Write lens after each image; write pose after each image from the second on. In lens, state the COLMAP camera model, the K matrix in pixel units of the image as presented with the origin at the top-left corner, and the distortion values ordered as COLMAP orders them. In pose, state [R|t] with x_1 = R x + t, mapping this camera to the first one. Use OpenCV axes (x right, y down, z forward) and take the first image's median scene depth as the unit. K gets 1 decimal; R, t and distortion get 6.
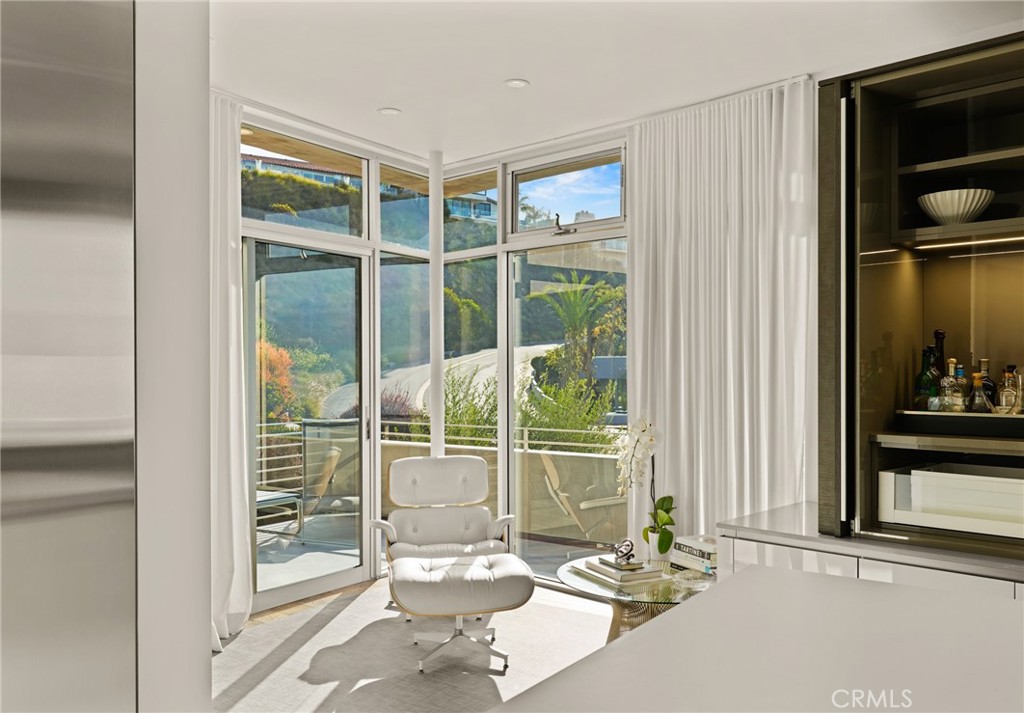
lens RADIAL K [[824.0, 0, 537.1], [0, 824.0, 378.8], [0, 0, 1]] dist [0.001333, 0.000126]
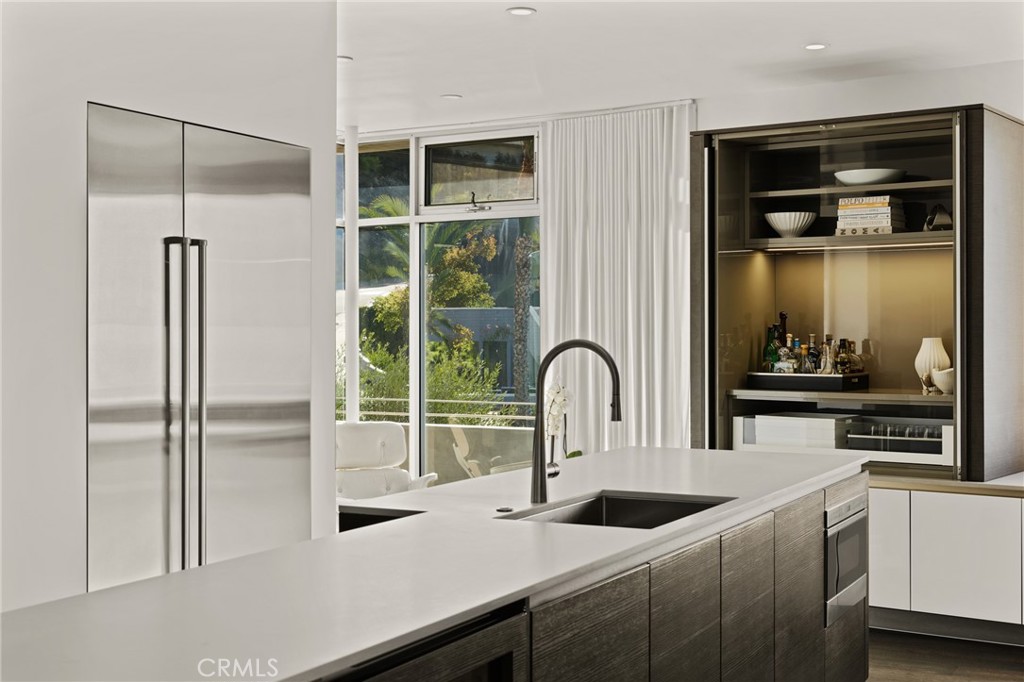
lens RADIAL K [[1372.9, 0, 512.0], [0, 1372.9, 341.0], [0, 0, 1]] dist [0.005396, -0.003614]
pose [[0.991817, 0.000302, 0.127670, -0.226211], [-0.000337, 1.000000, 0.000252, -0.012884], [-0.127670, -0.000293, 0.991817, -1.138518]]
